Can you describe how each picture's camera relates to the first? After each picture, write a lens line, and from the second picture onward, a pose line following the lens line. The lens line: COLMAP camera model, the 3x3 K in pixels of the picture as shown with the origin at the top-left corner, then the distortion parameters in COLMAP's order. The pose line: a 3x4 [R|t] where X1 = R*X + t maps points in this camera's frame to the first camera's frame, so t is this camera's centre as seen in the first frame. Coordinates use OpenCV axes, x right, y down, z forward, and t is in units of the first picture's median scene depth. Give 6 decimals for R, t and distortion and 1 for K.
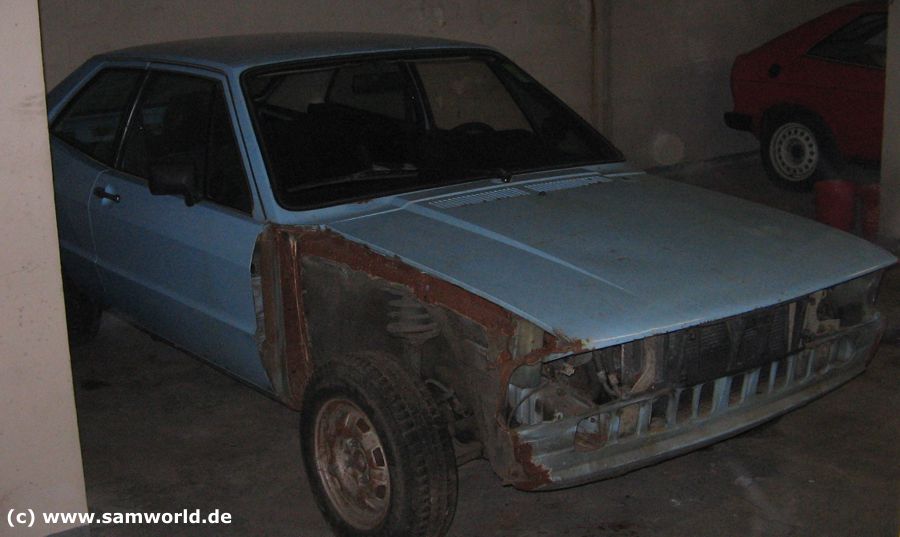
lens RADIAL K [[1285.2, 0, 452.5], [0, 1285.2, 273.2], [0, 0, 1]] dist [-0.155195, 0.000000]
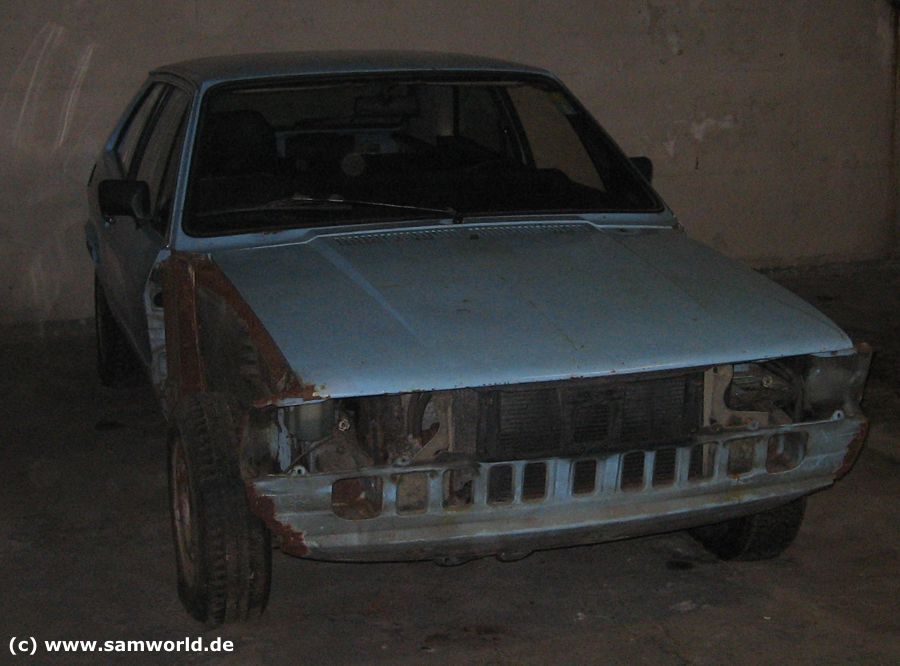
lens RADIAL K [[1633.7, 0, 448.8], [0, 1633.7, 330.8], [0, 0, 1]] dist [-0.231064, 0.000000]
pose [[0.940073, 0.082362, -0.330877, 0.458703], [-0.091060, 0.995786, -0.010846, 0.014602], [0.328590, 0.040326, 0.943611, -0.032822]]
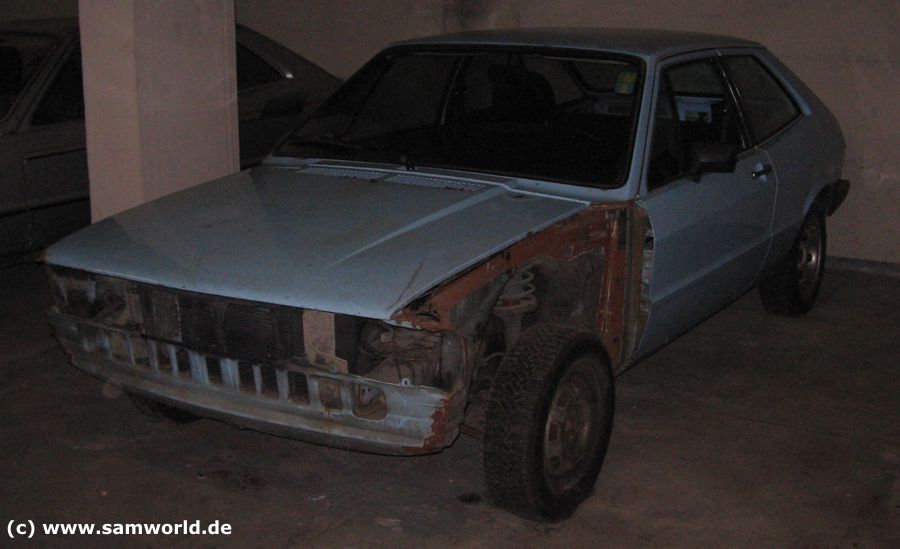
lens RADIAL K [[1273.4, 0, 451.6], [0, 1273.4, 276.3], [0, 0, 1]] dist [-0.068184, 0.000000]
pose [[0.321936, 0.236683, -0.916700, 1.158145], [-0.227796, 0.959168, 0.167648, -0.191572], [0.918949, 0.154848, 0.362706, 0.750047]]
